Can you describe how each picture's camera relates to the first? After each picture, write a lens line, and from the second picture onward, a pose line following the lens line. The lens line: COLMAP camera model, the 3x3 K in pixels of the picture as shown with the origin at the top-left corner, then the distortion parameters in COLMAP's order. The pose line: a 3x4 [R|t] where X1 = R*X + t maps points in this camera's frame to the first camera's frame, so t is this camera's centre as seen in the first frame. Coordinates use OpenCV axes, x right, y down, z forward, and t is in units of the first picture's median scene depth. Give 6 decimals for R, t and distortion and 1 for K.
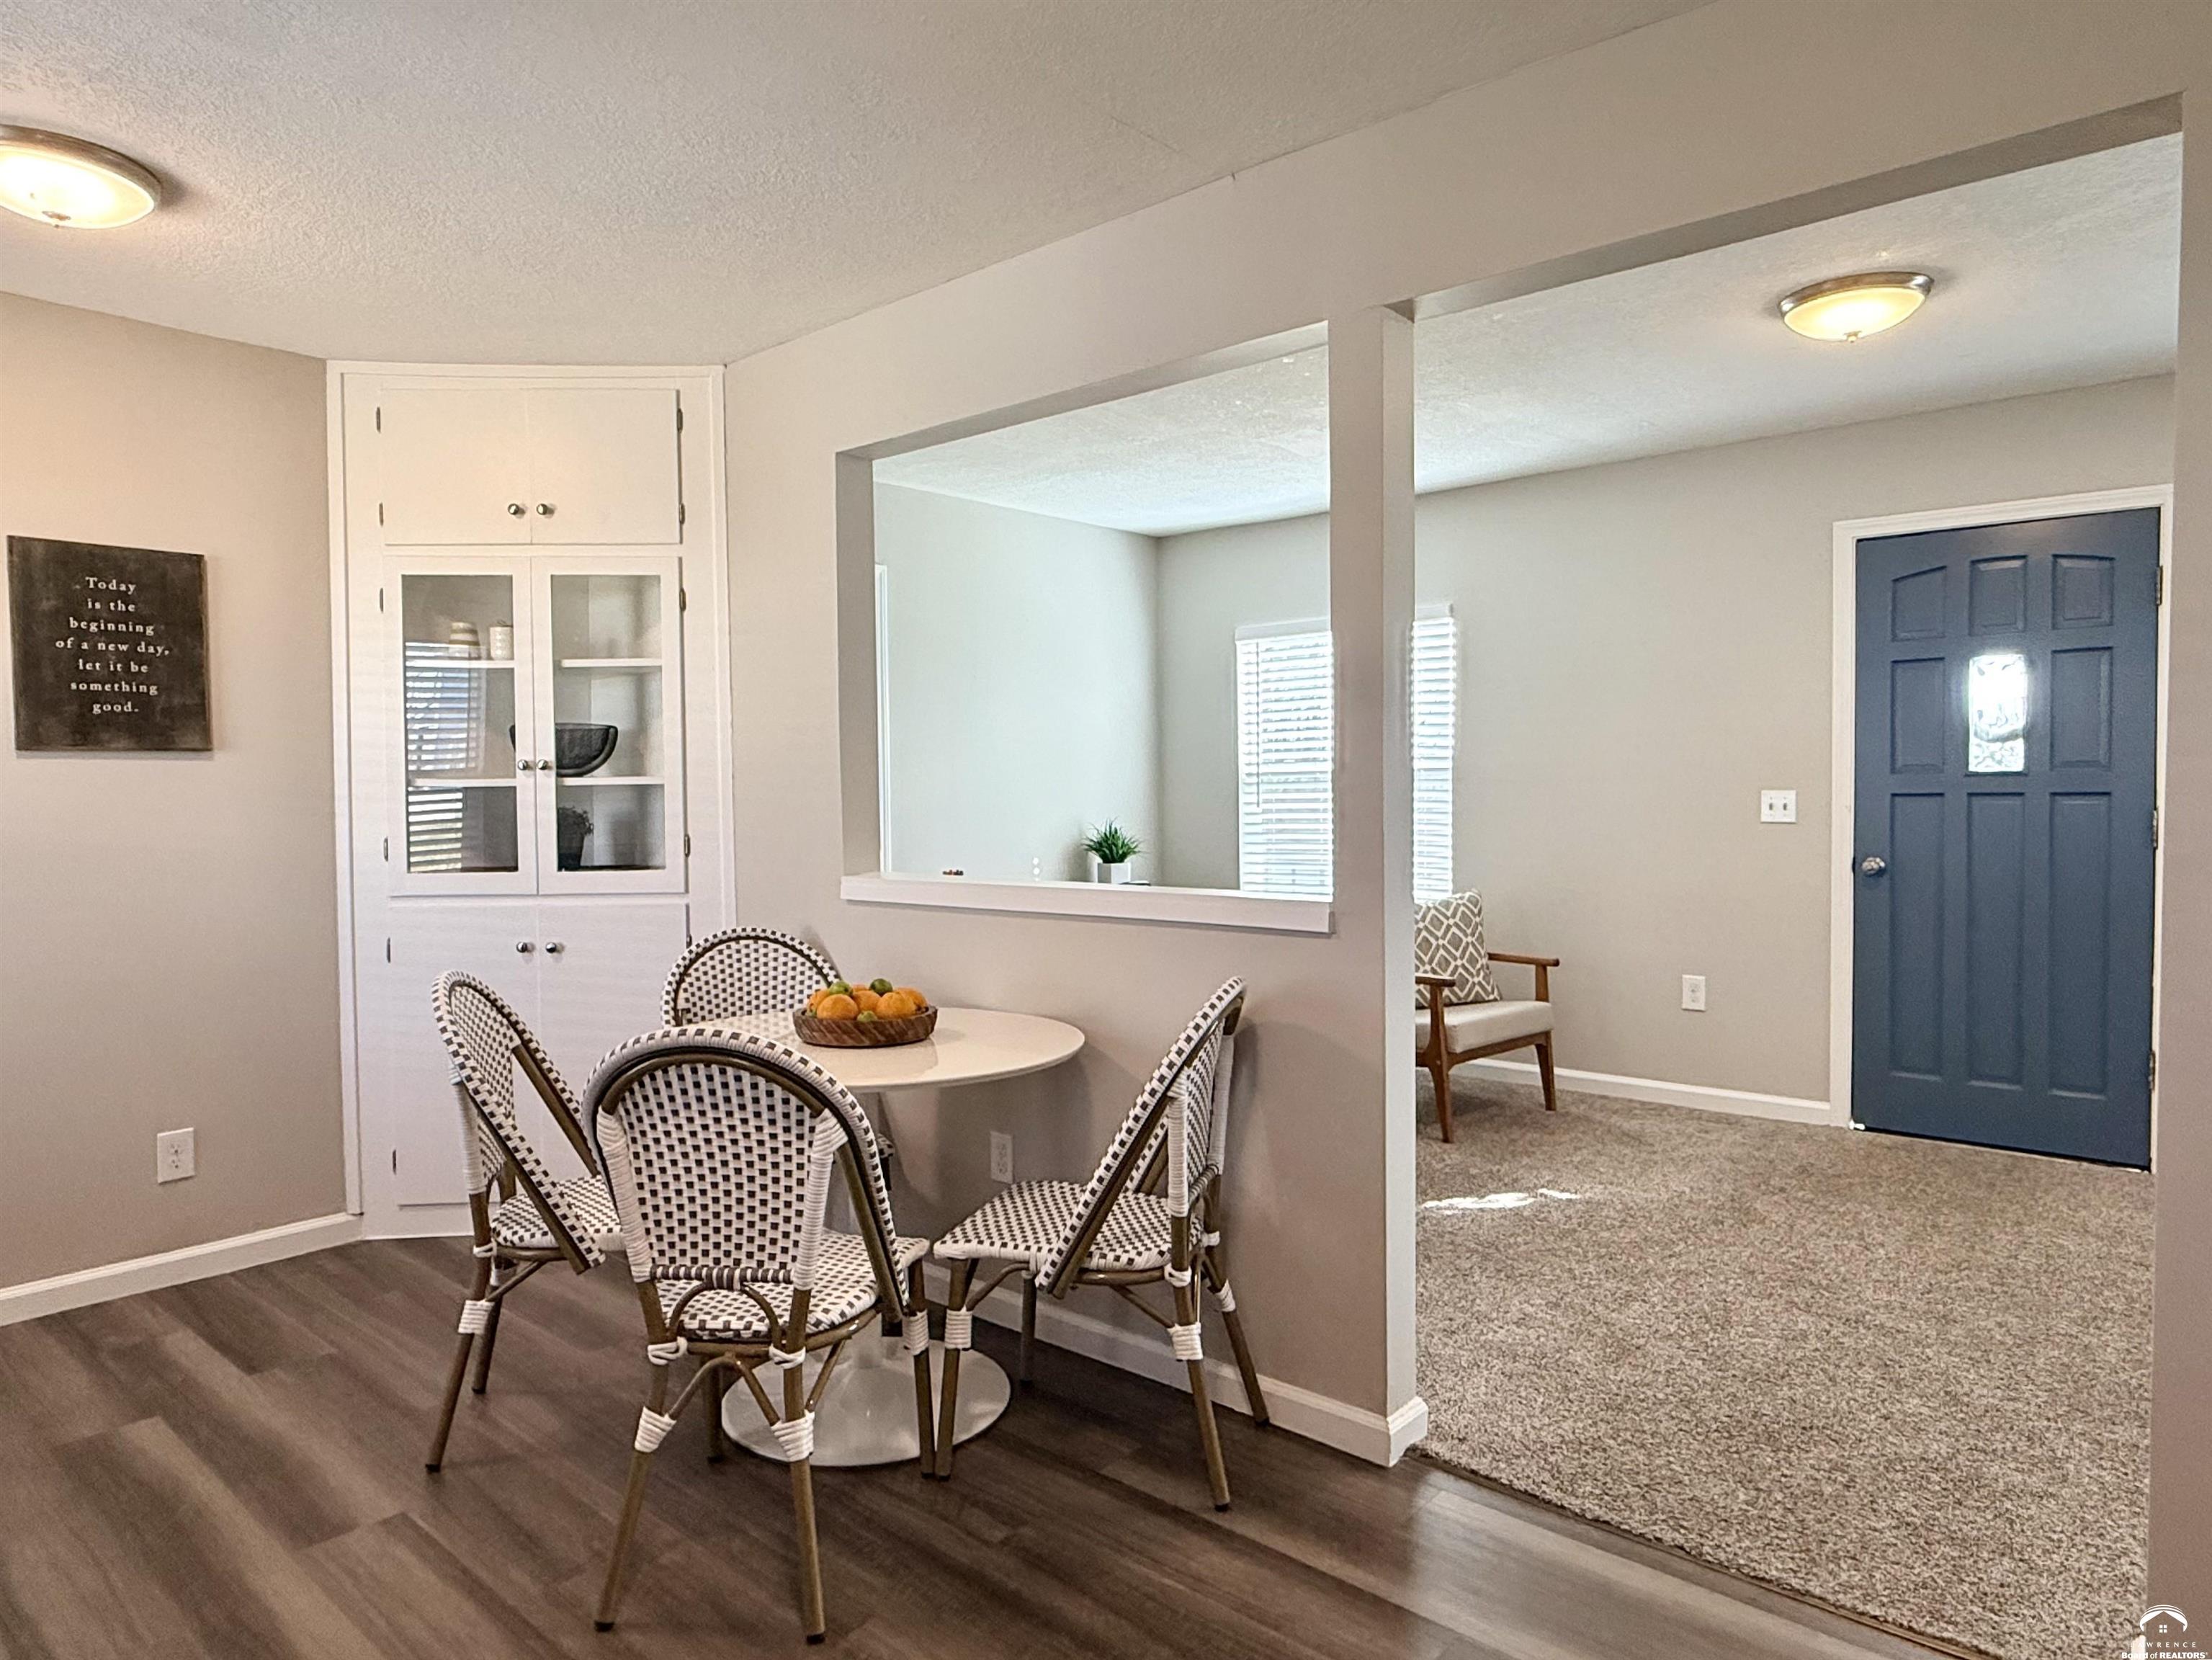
lens RADIAL K [[1356.7, 0, 1111.1], [0, 1356.7, 832.5], [0, 0, 1]] dist [-0.007920, 0.001284]
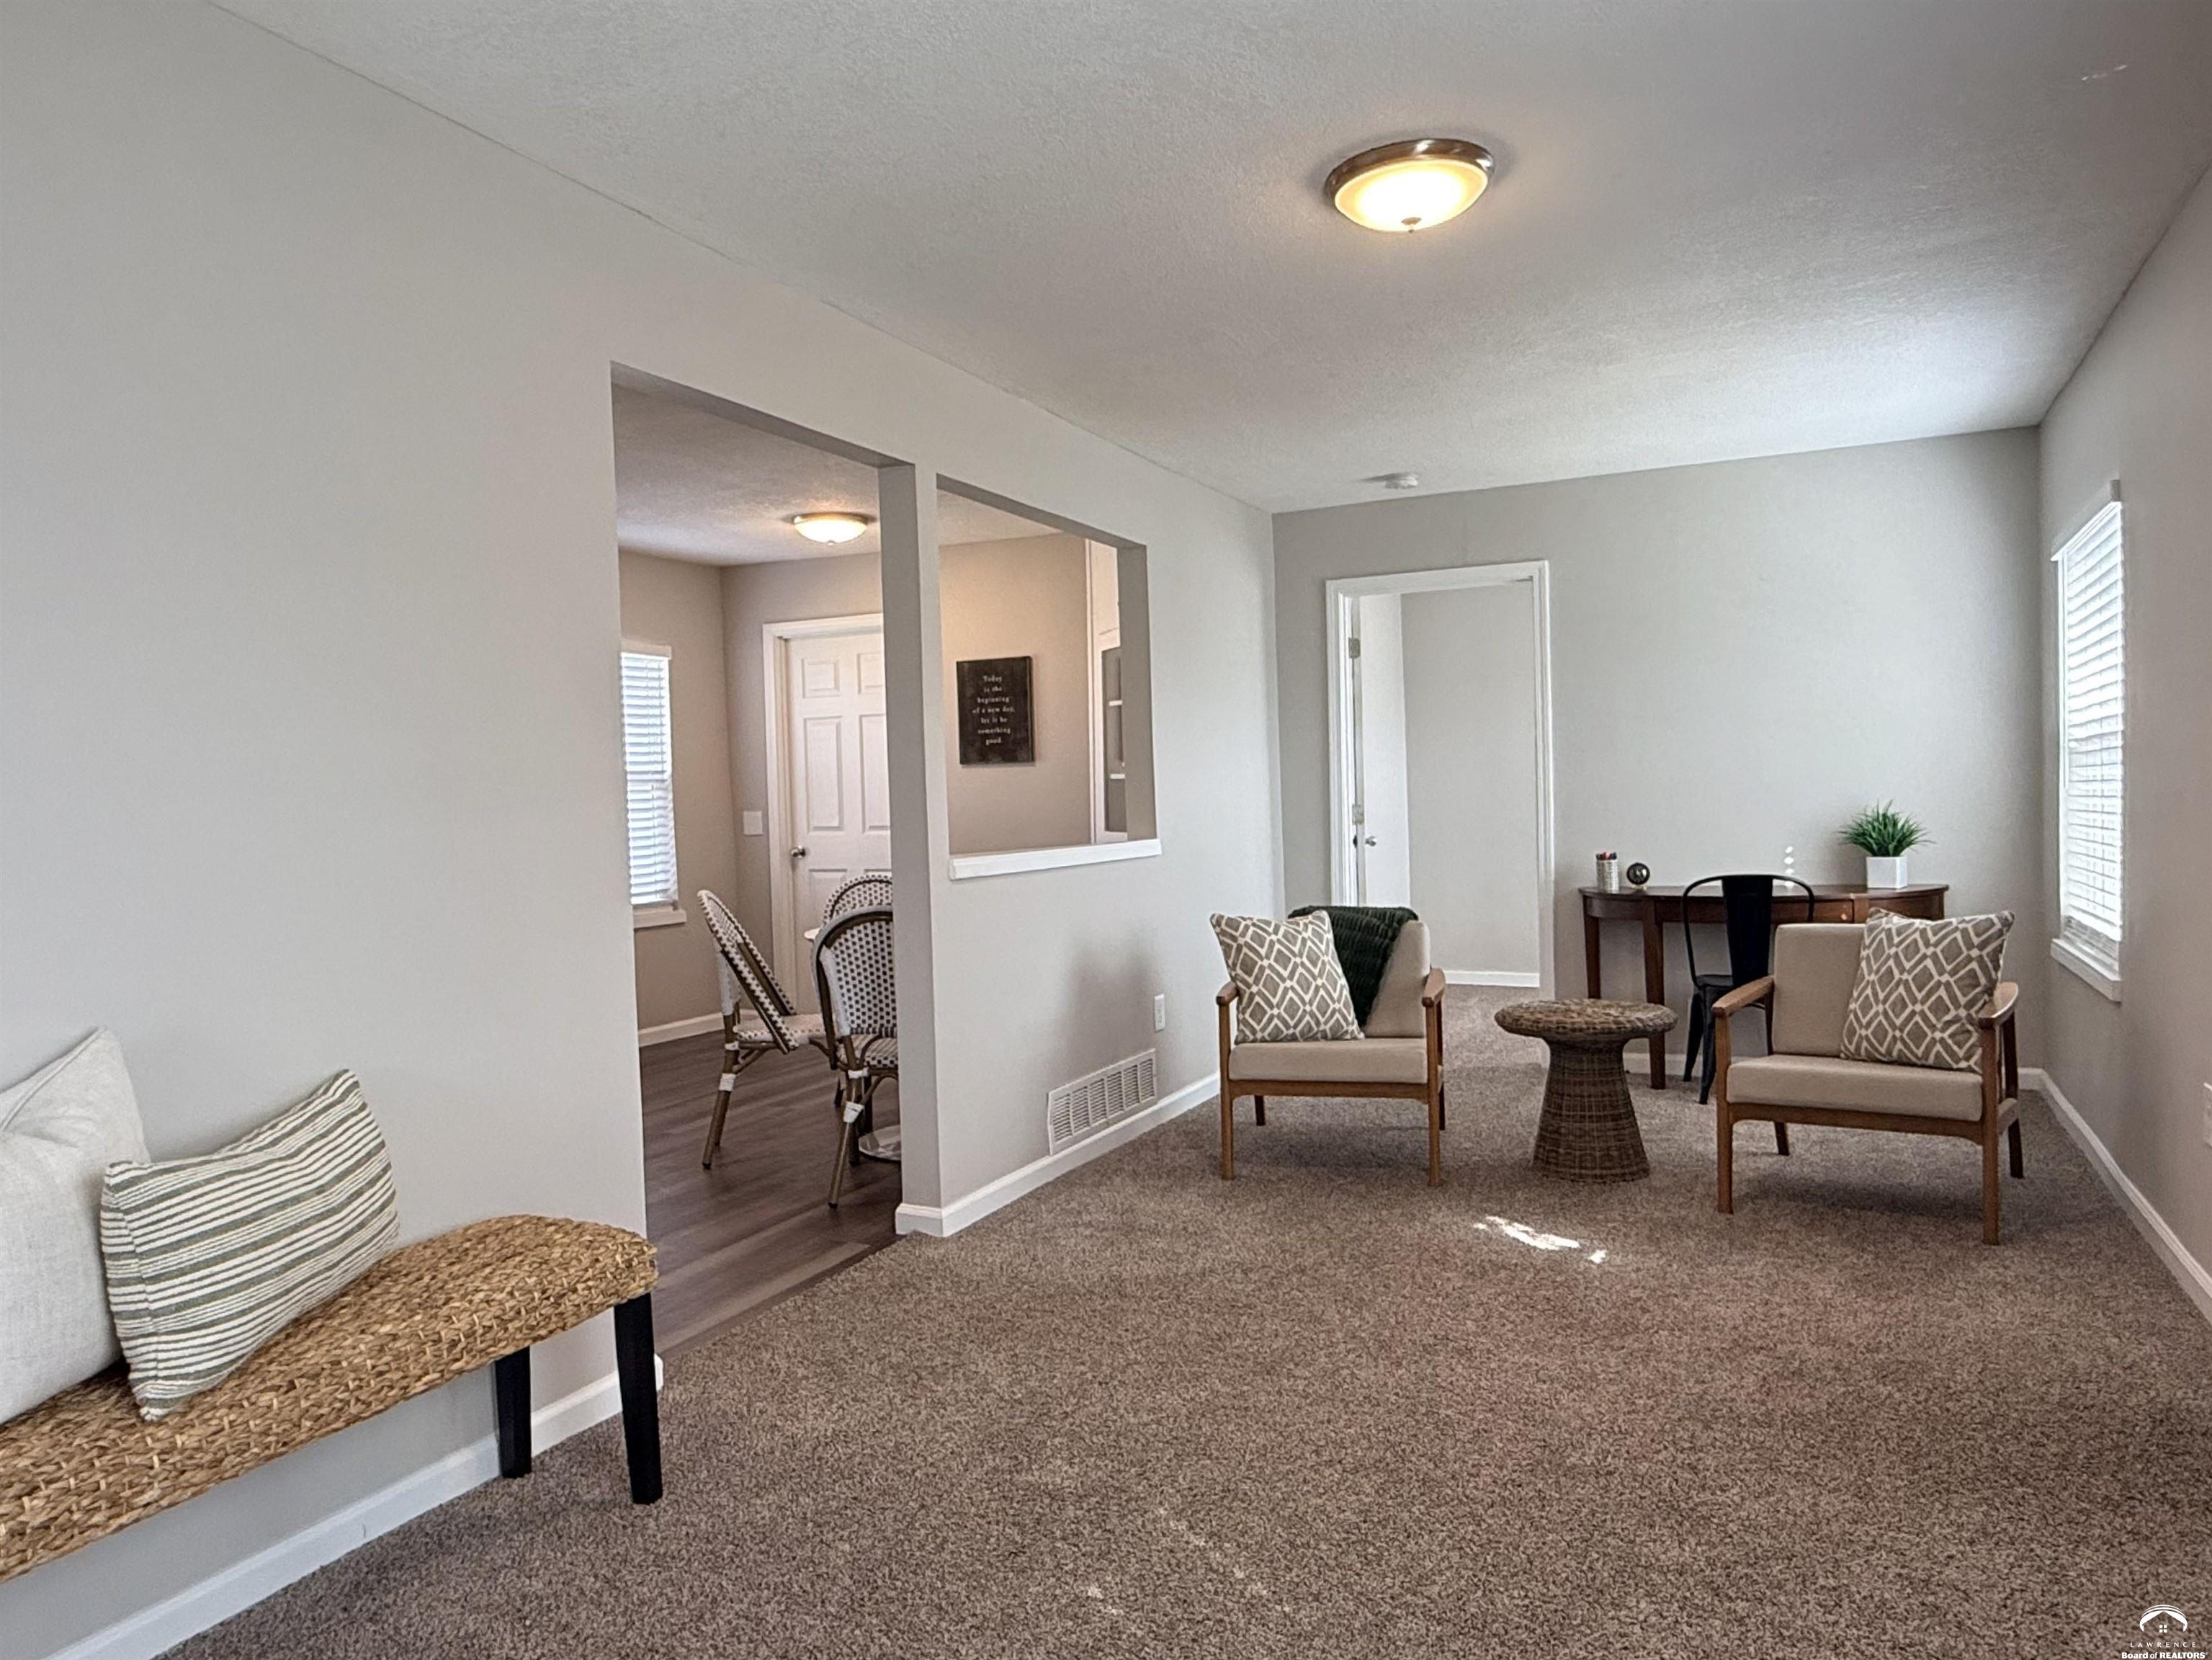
lens RADIAL K [[1481.4, 0, 1095.8], [0, 1481.4, 844.2], [0, 0, 1]] dist [-0.004410, -0.002745]
pose [[0.267731, 0.037927, -0.962747, 1.013000], [-0.008584, 0.999279, 0.036979, -0.017861], [0.963455, -0.001637, 0.267863, 0.421021]]
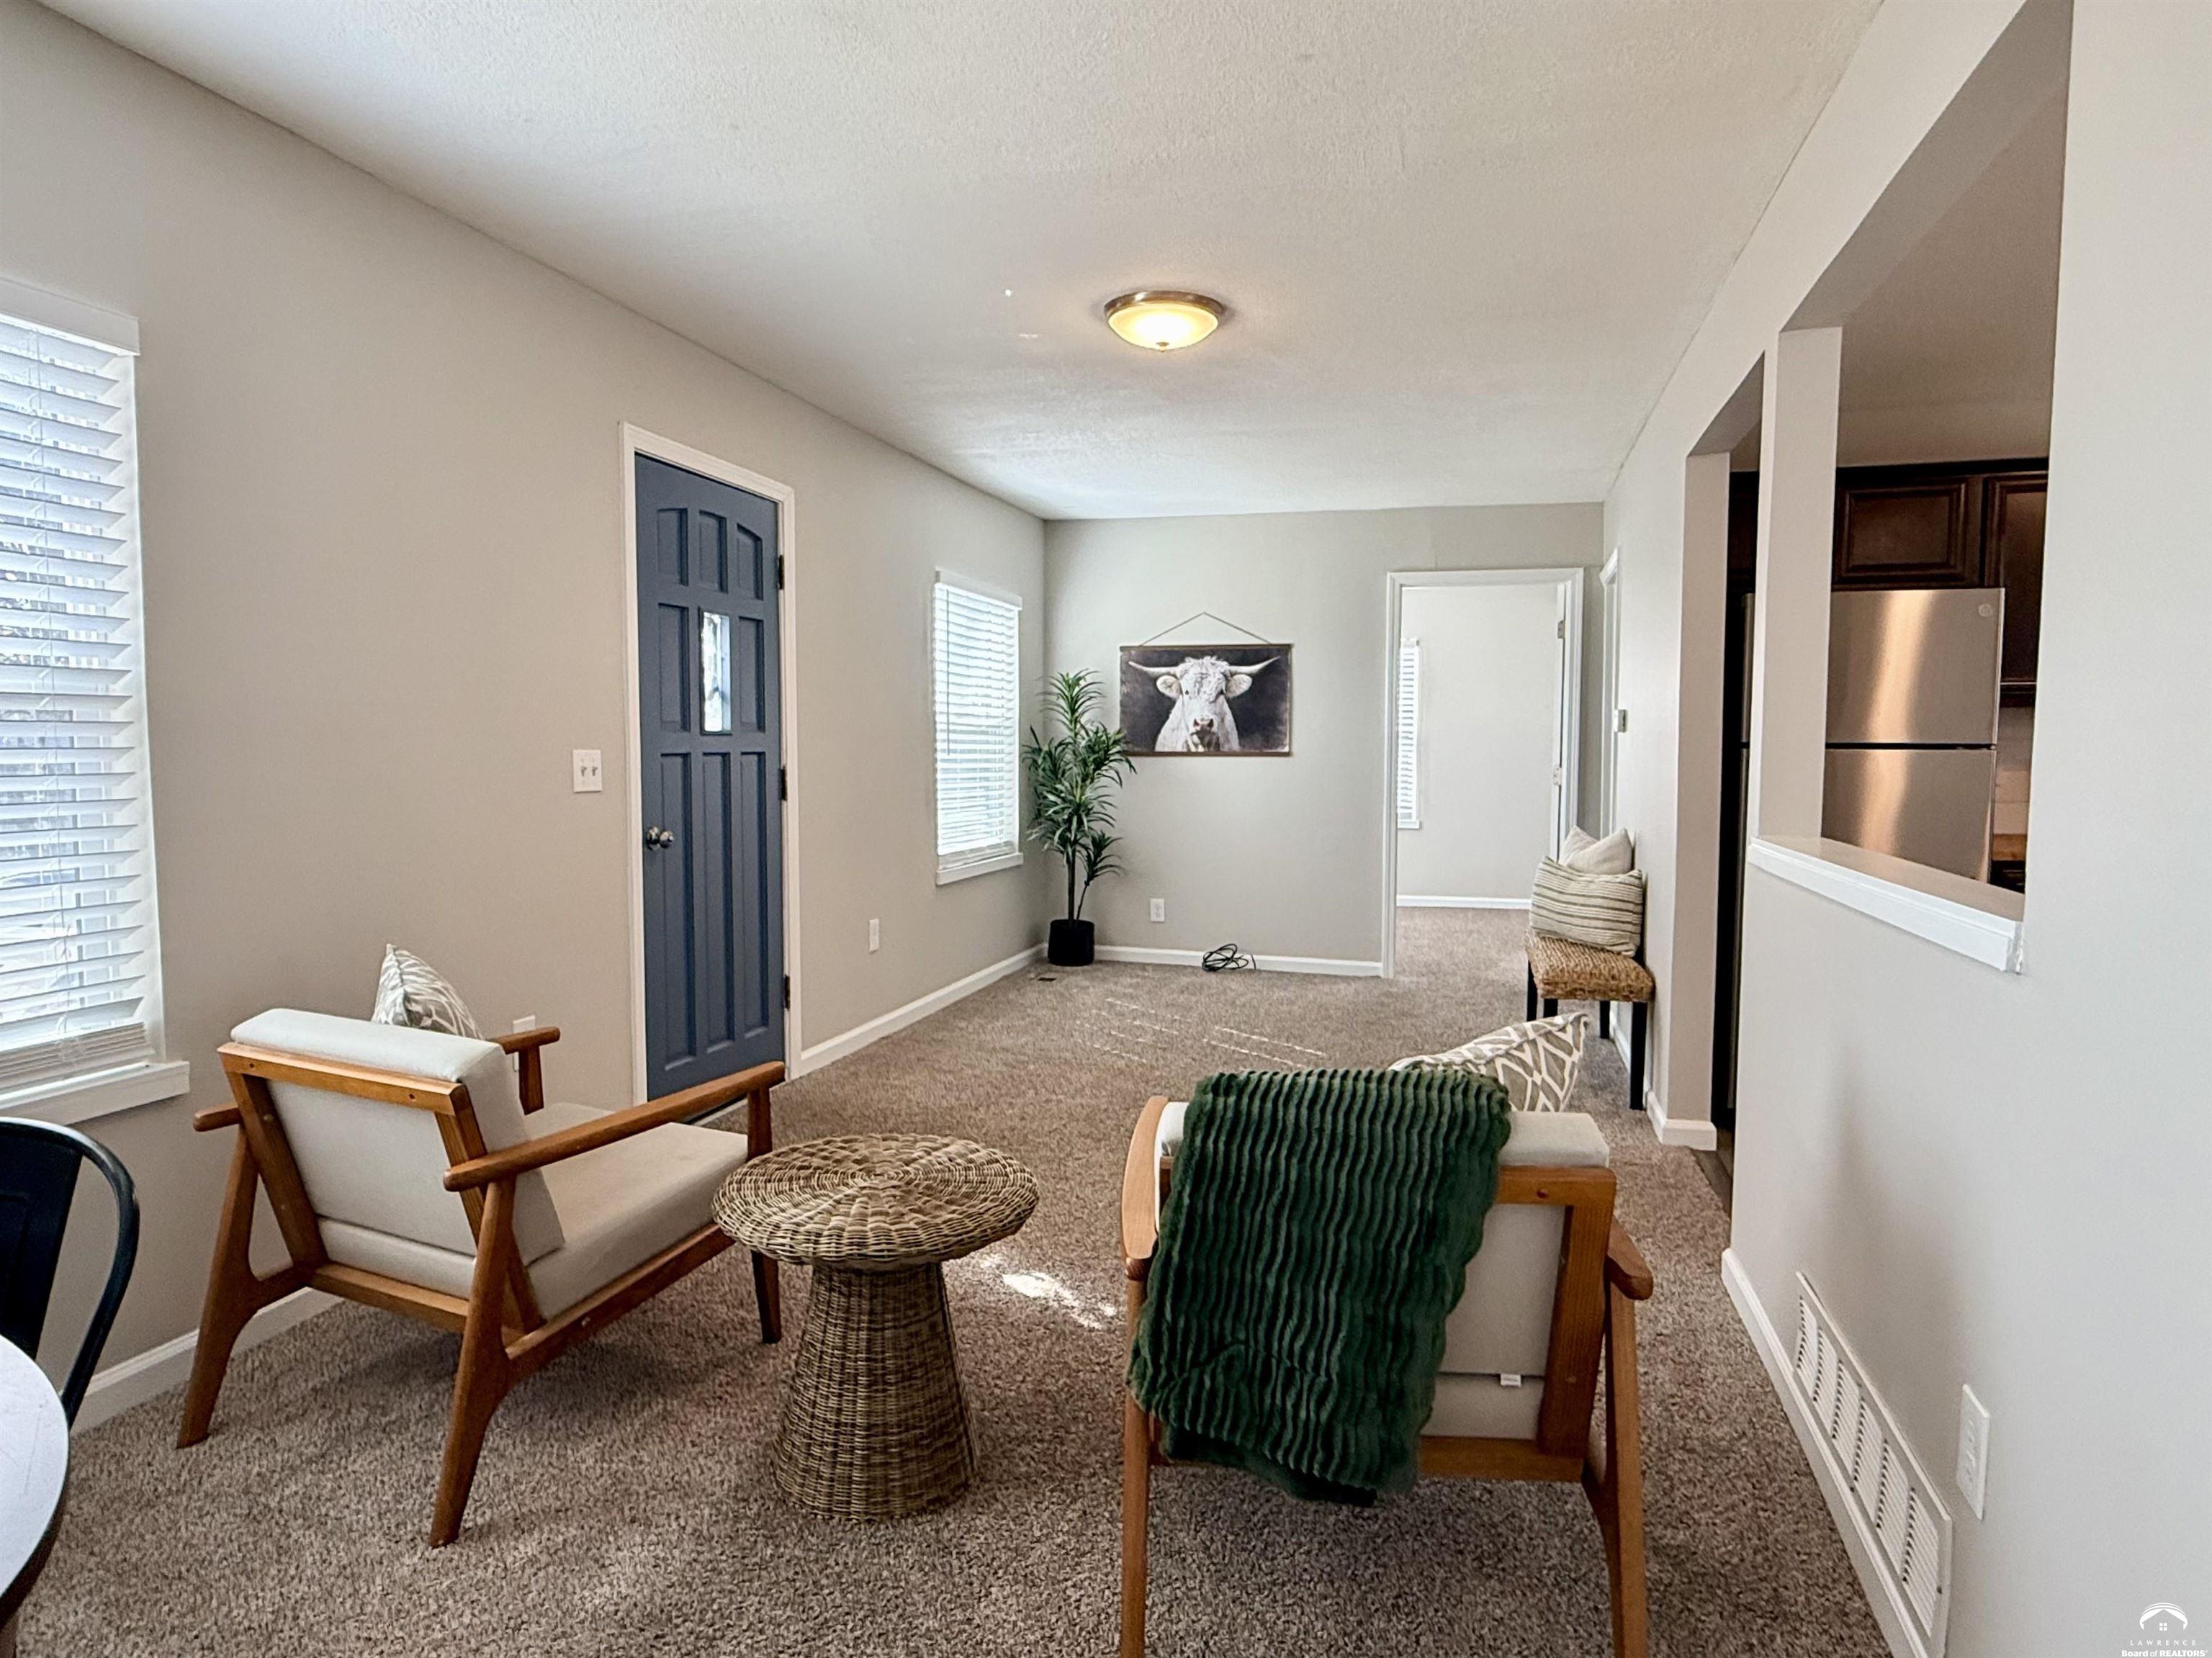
lens RADIAL K [[1301.3, 0, 1089.3], [0, 1301.3, 829.9], [0, 0, 1]] dist [-0.003334, -0.000191]
pose [[-0.418701, -0.049132, 0.906794, -0.320921], [0.033714, 0.997006, 0.069587, -0.029676], [-0.907498, 0.059708, -0.415791, 1.128247]]
